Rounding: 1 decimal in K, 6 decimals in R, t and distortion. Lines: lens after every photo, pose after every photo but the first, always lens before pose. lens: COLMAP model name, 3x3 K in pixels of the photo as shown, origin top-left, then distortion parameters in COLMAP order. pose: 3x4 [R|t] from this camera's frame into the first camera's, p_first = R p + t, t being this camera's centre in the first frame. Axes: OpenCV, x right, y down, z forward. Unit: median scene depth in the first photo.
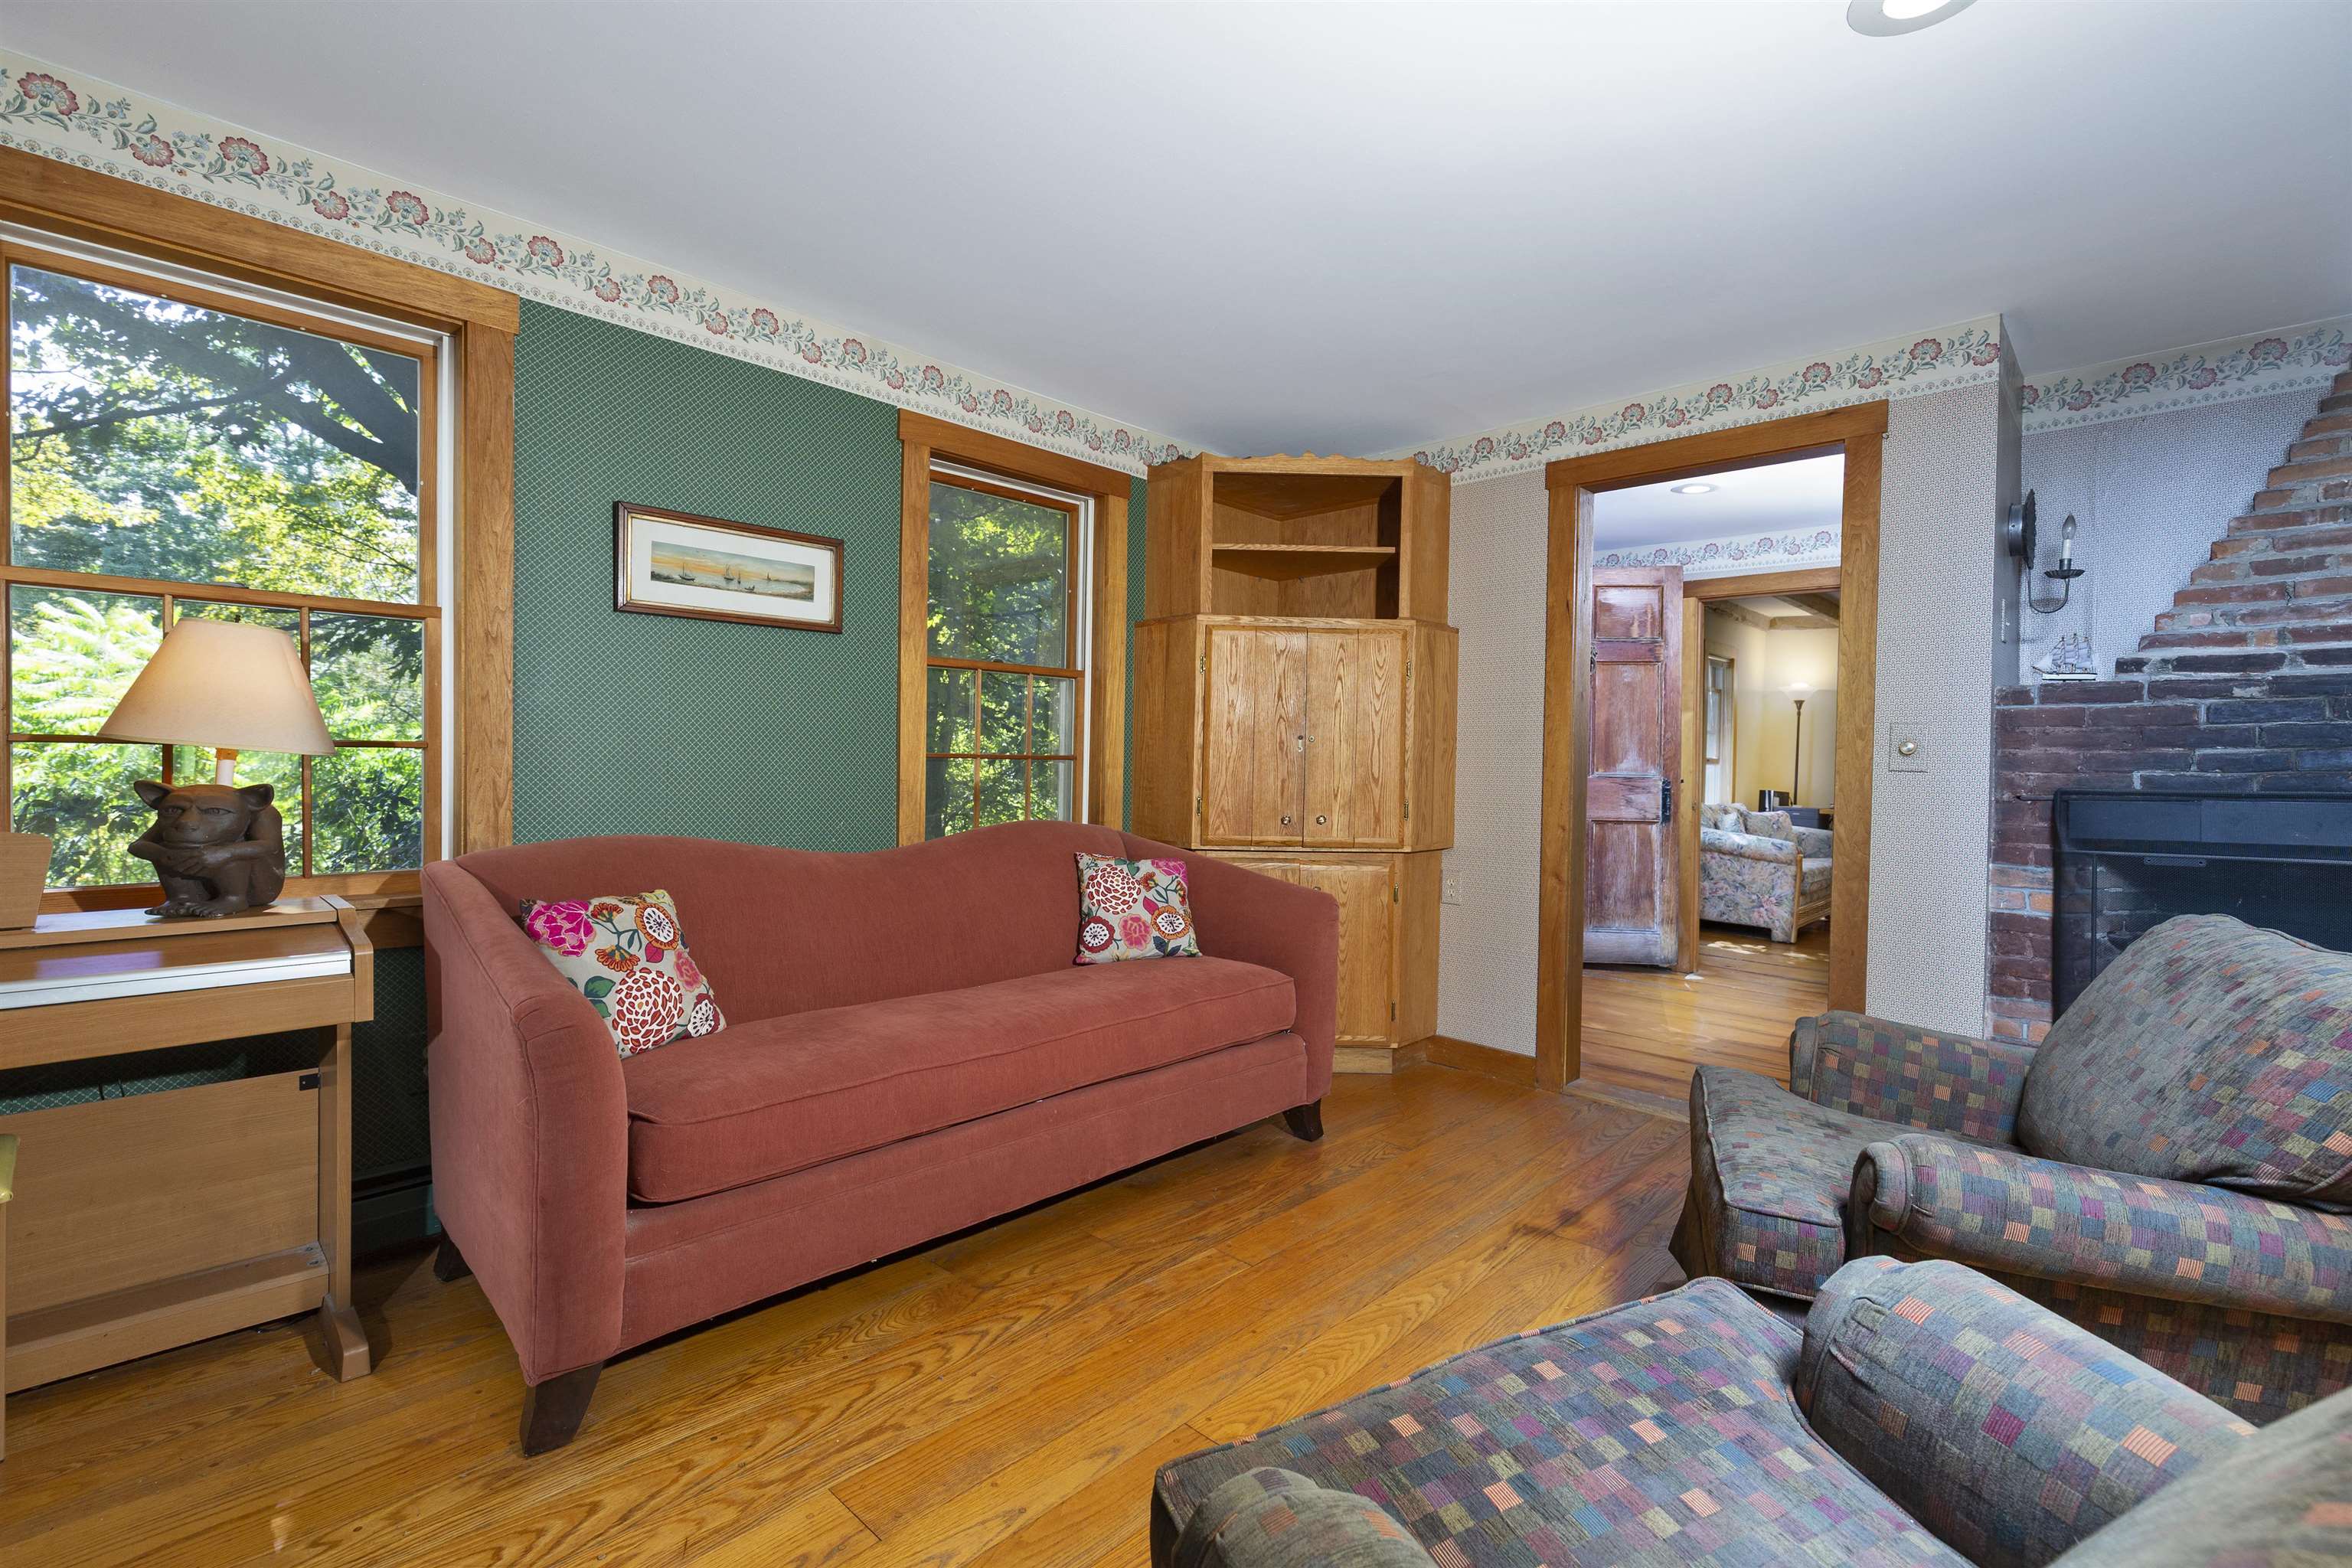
lens RADIAL K [[1047.1, 0, 1168.6], [0, 1047.1, 782.5], [0, 0, 1]] dist [-0.003587, 0.001139]
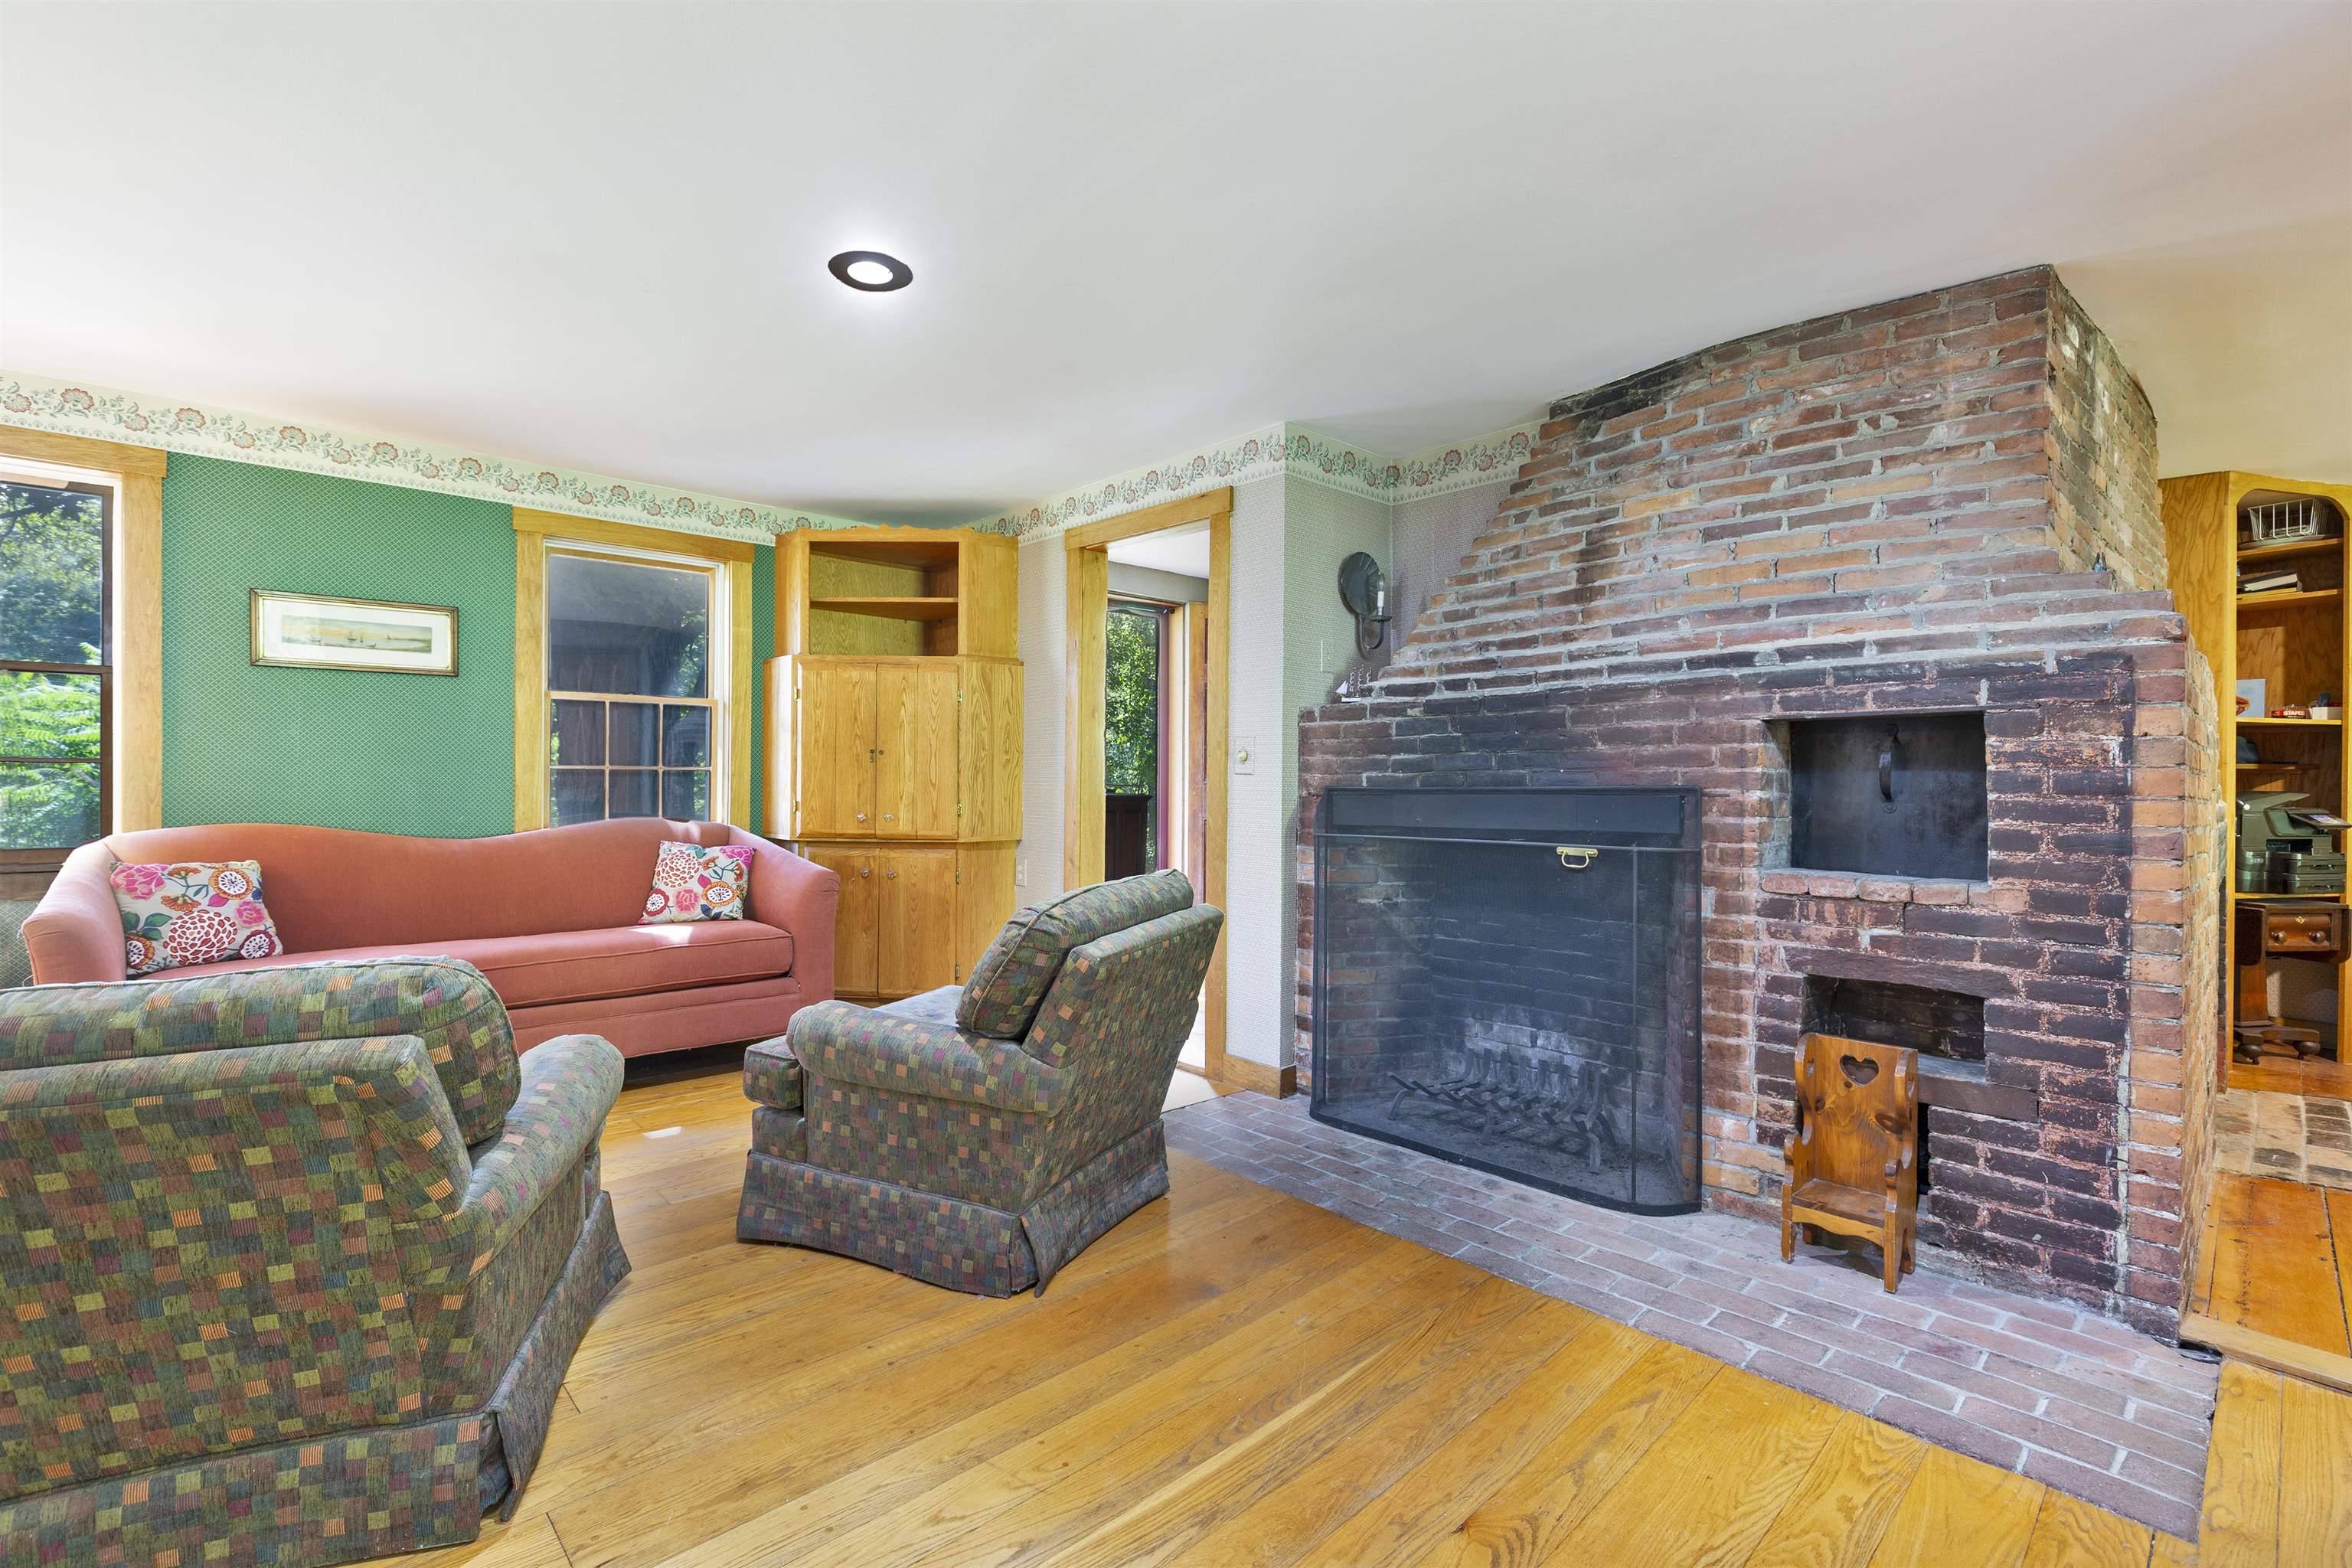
lens RADIAL K [[1047.1, 0, 1168.6], [0, 1047.1, 778.0], [0, 0, 1]] dist [-0.003587, 0.001139]
pose [[0.998137, -0.005259, -0.060784, 0.715218], [0.004183, 0.999833, -0.017816, 0.016896], [0.060867, 0.017528, 0.997992, -0.297909]]
